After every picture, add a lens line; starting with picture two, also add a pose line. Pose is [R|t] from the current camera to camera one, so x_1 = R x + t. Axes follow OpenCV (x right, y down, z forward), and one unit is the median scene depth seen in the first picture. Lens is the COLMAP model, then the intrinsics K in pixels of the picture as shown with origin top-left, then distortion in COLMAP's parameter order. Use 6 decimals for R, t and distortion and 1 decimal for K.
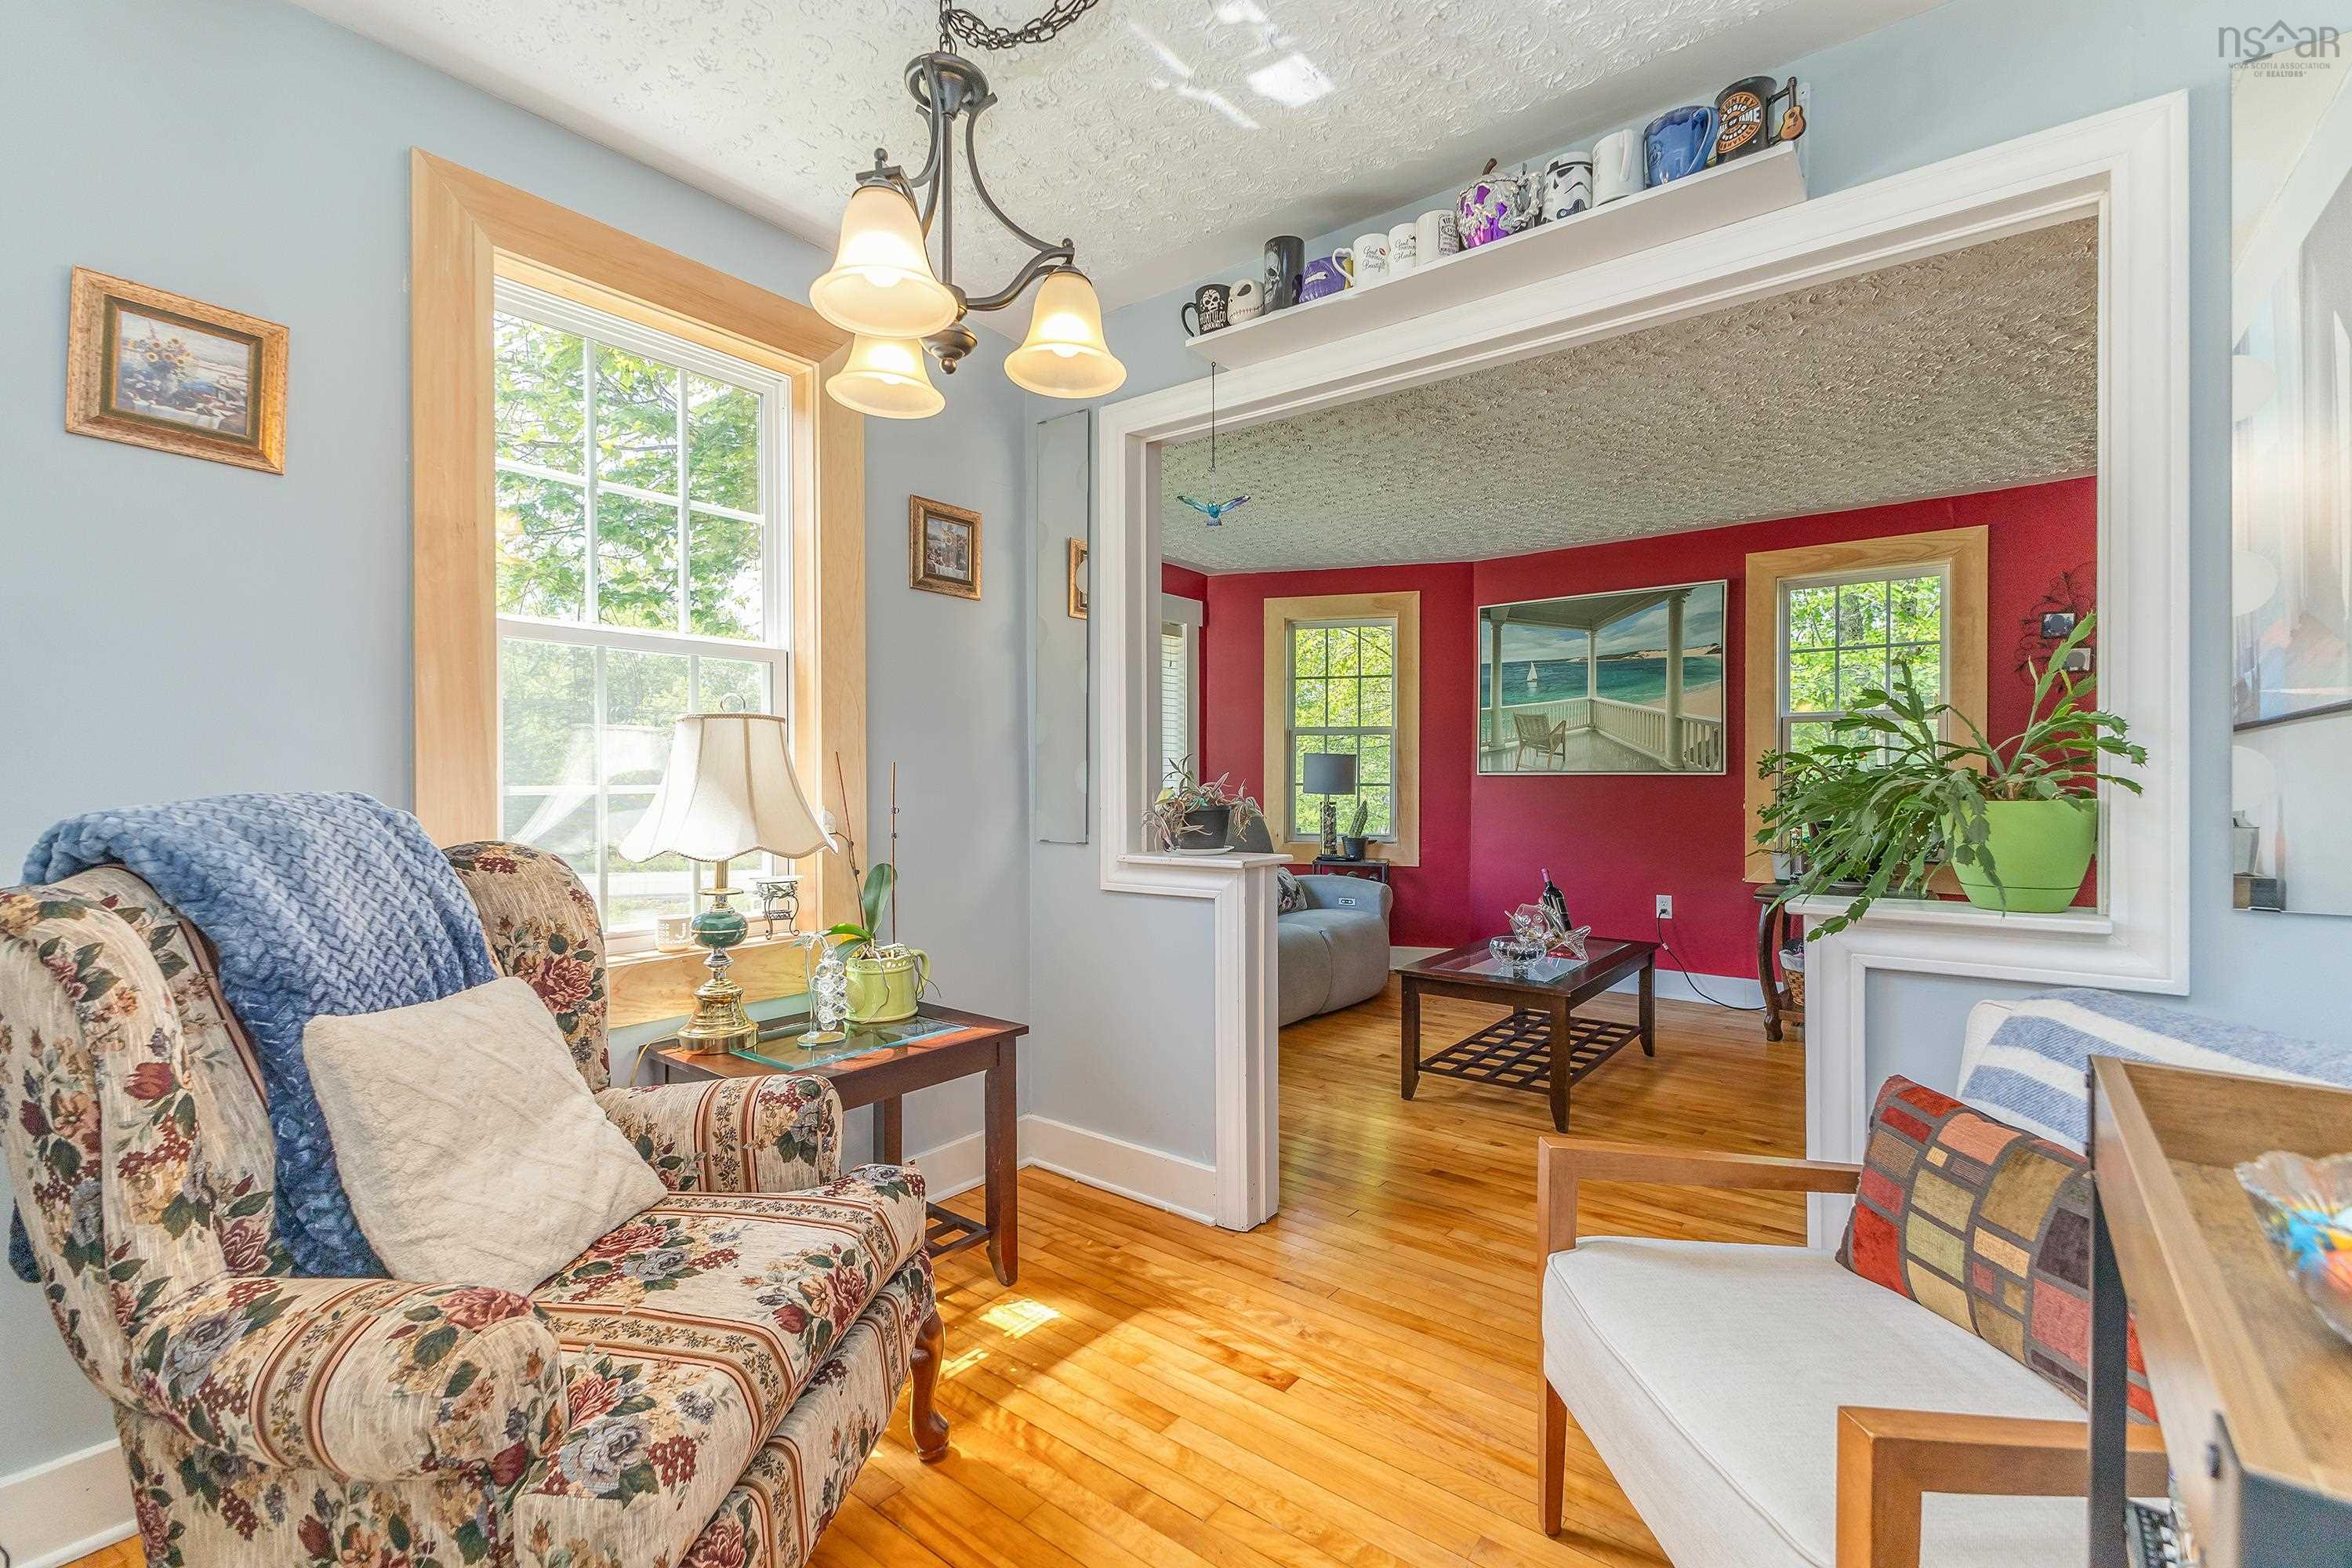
lens RADIAL K [[1022.5, 0, 1179.6], [0, 1022.5, 782.7], [0, 0, 1]] dist [0.009840, -0.003151]
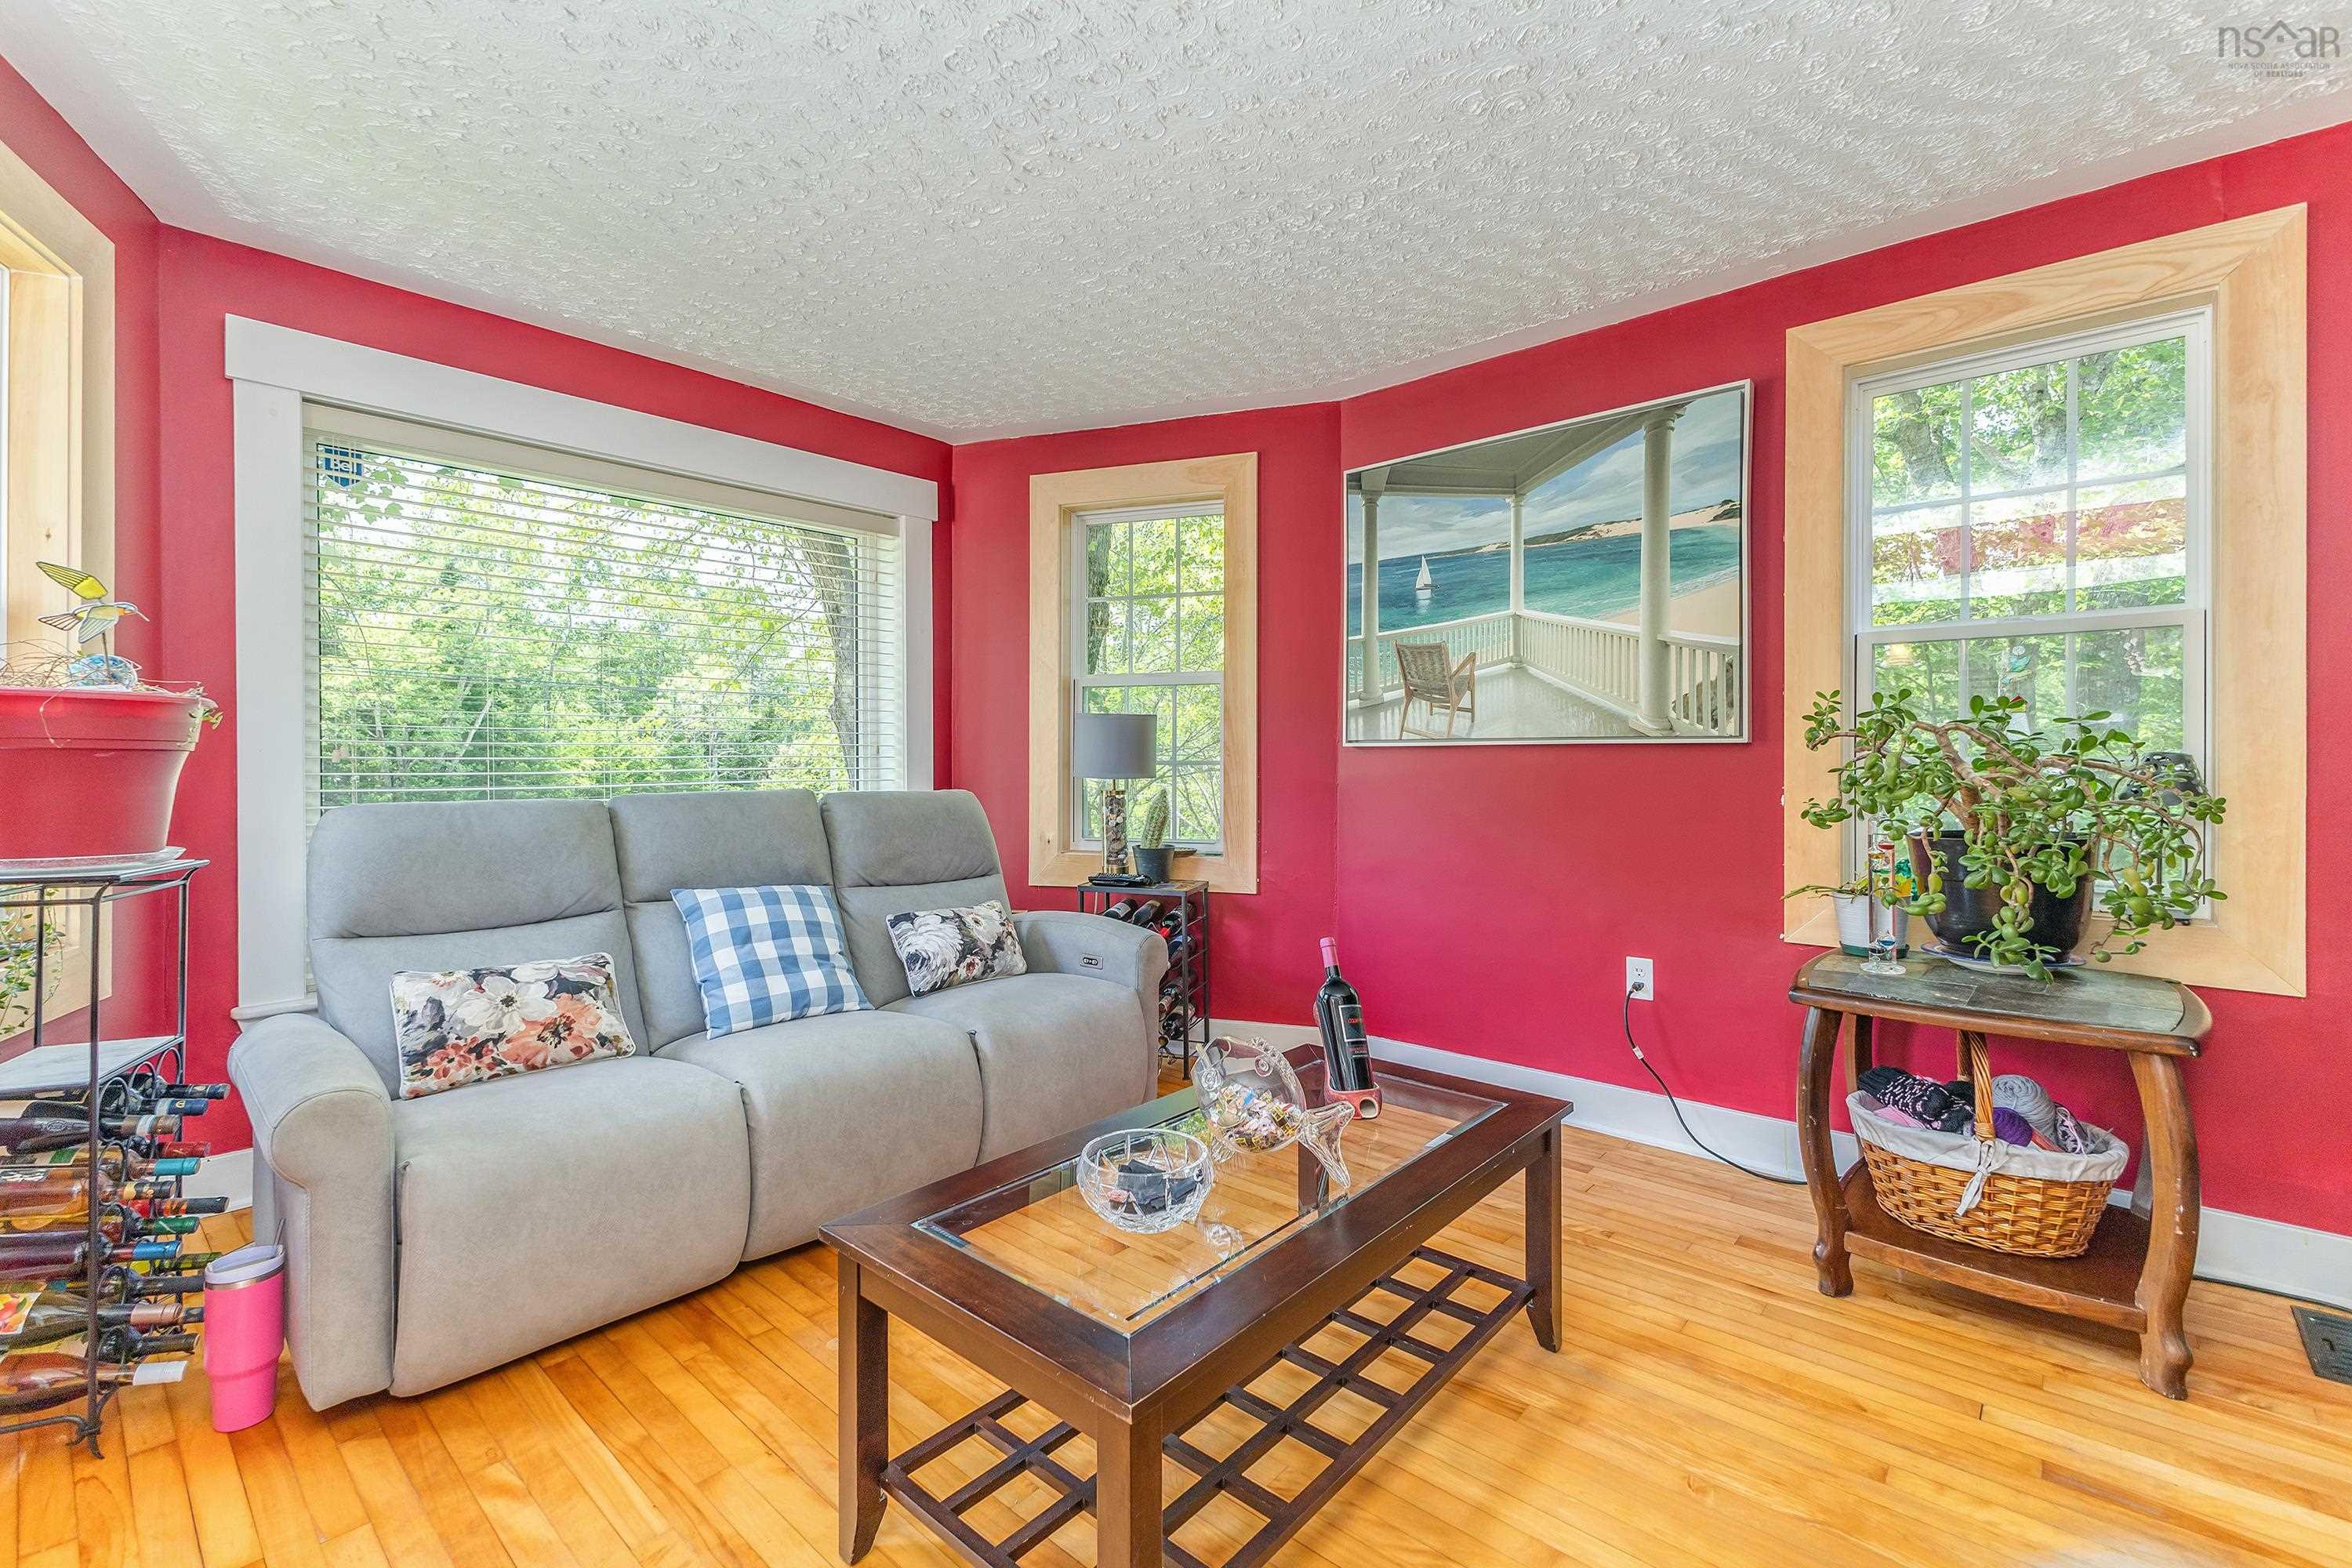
lens RADIAL K [[1022.5, 0, 1178.5], [0, 1022.5, 766.8], [0, 0, 1]] dist [0.009840, -0.003151]
pose [[0.997754, -0.003433, -0.066898, 0.247210], [0.003751, 0.999982, 0.004629, 0.001512], [0.066881, -0.004870, 0.997749, 0.404361]]
